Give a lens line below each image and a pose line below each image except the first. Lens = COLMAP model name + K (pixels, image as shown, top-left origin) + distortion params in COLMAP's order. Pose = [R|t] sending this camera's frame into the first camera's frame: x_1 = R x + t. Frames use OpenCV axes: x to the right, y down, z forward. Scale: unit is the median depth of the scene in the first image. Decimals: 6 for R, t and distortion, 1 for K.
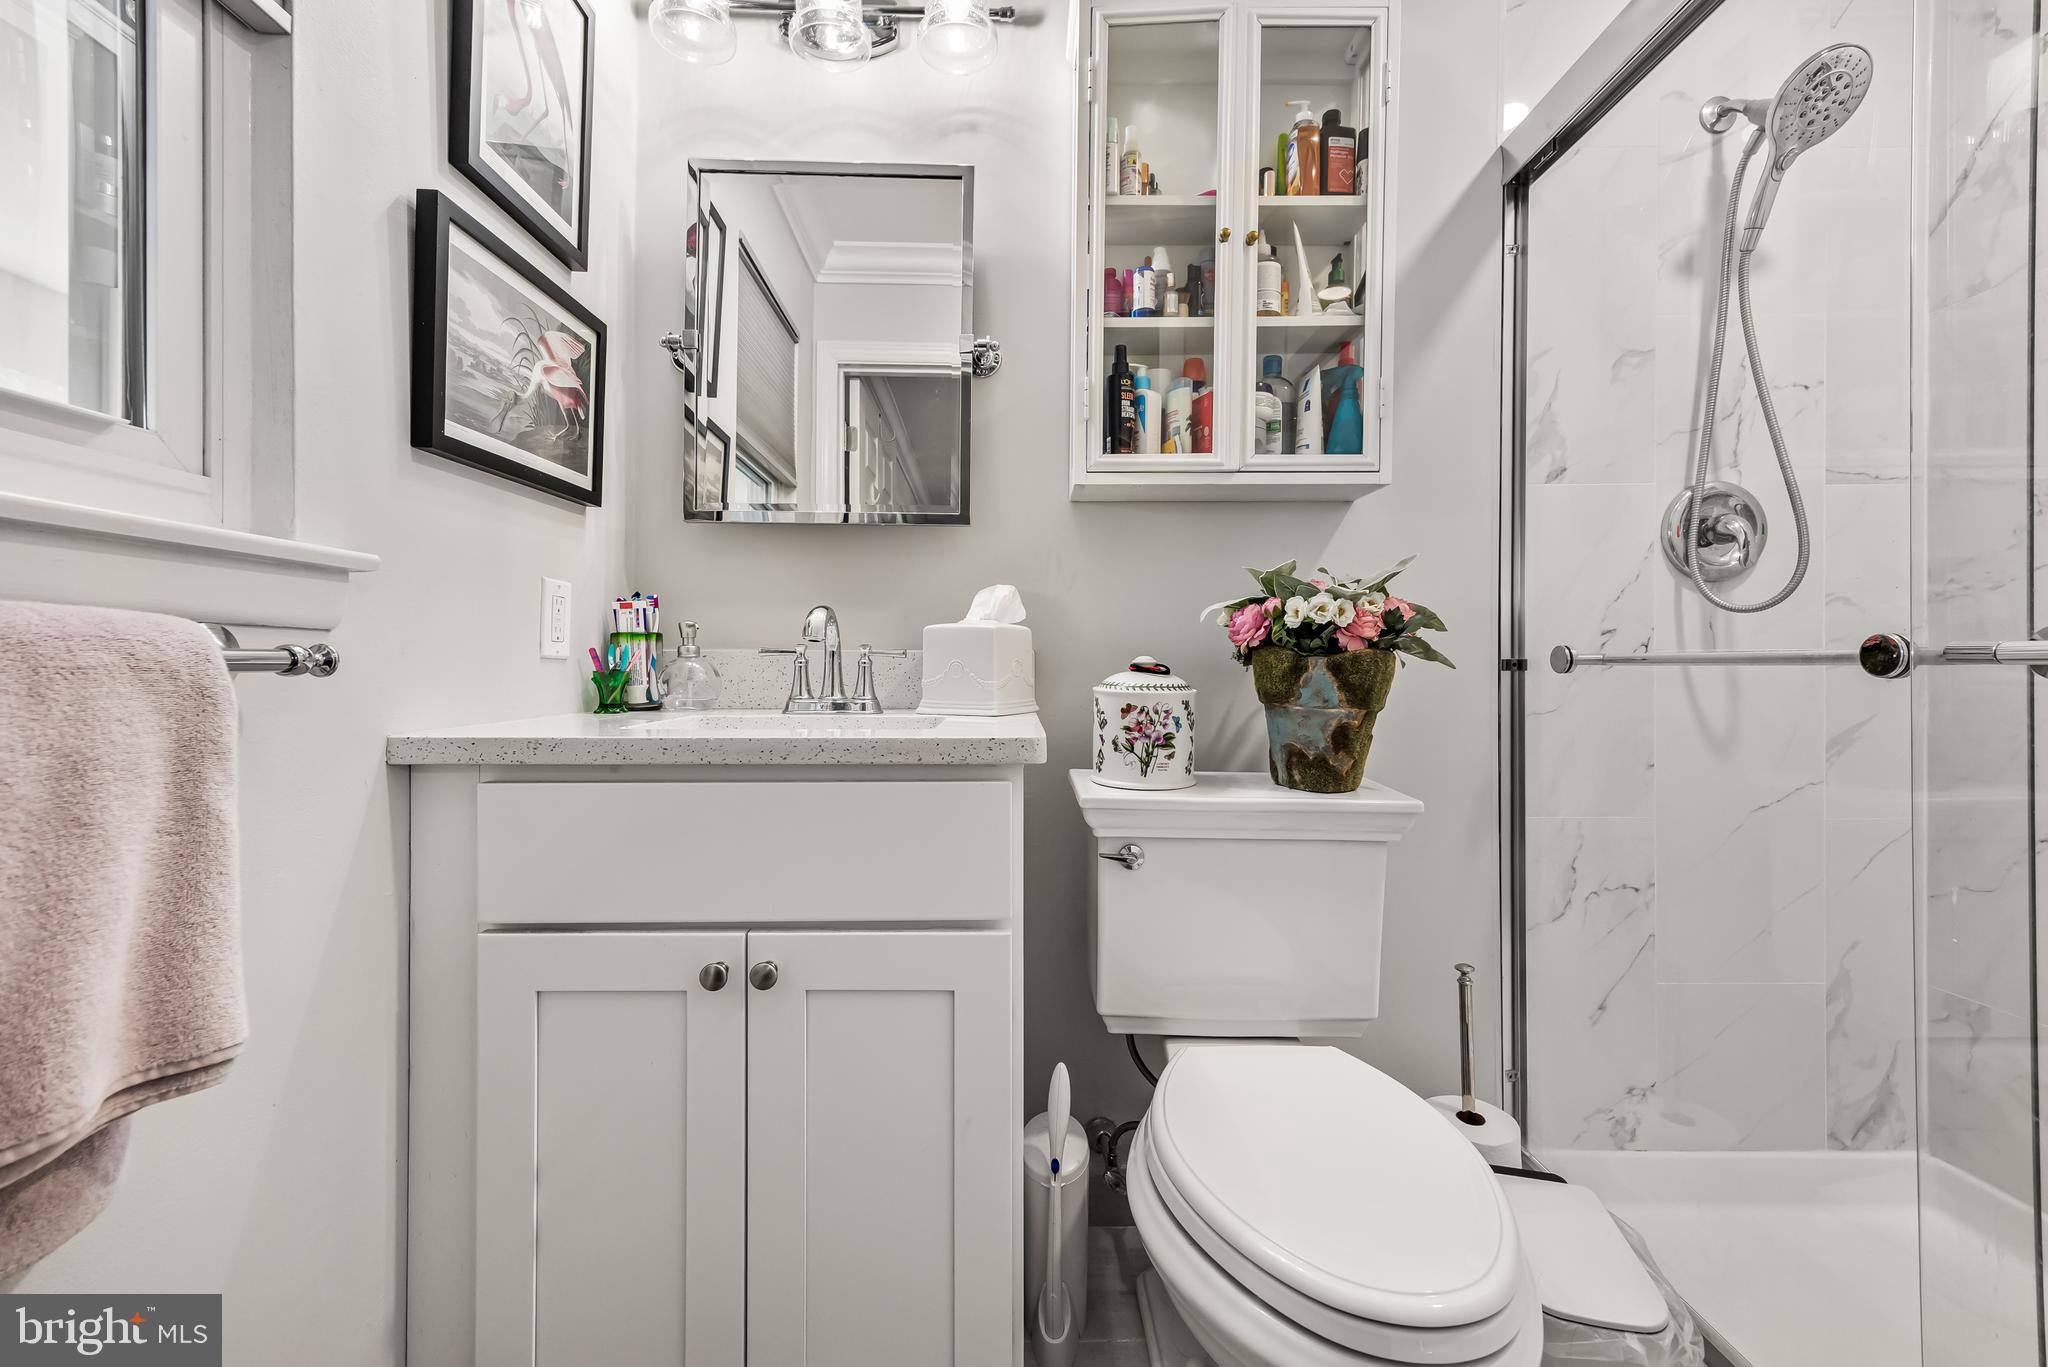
lens RADIAL K [[831.2, 0, 1025.6], [0, 831.2, 666.5], [0, 0, 1]] dist [0.008571, -0.000134]
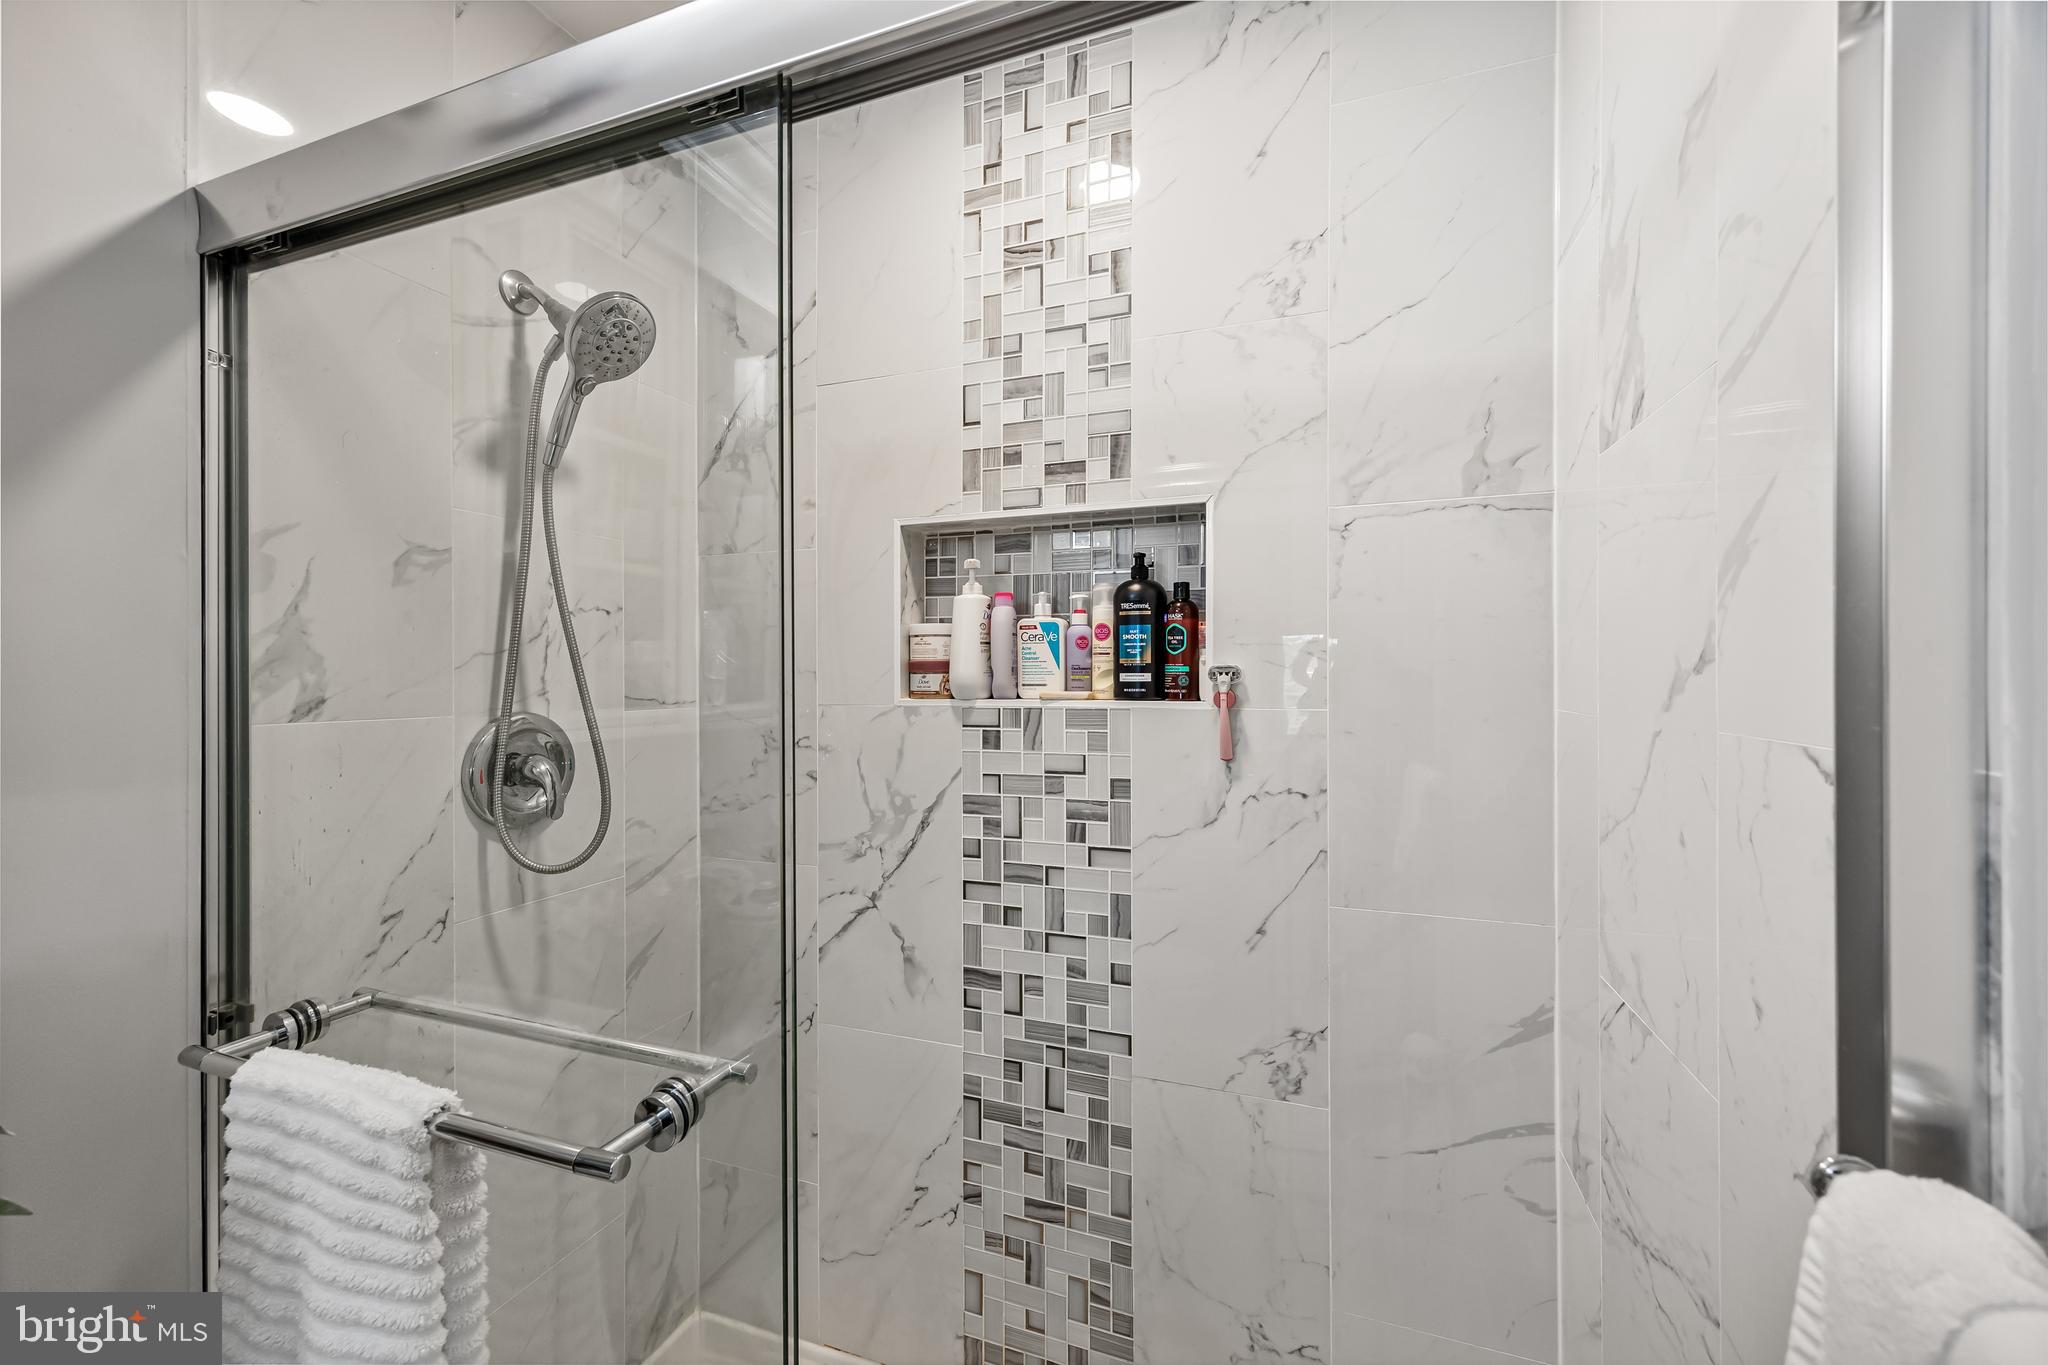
lens RADIAL K [[831.2, 0, 1023.5], [0, 831.2, 681.8], [0, 0, 1]] dist [0.008571, -0.000134]
pose [[0.361822, 0.001682, 0.932246, 0.211793], [0.006661, 0.999968, -0.004390, -0.248092], [-0.932224, 0.007798, 0.361799, 0.208434]]
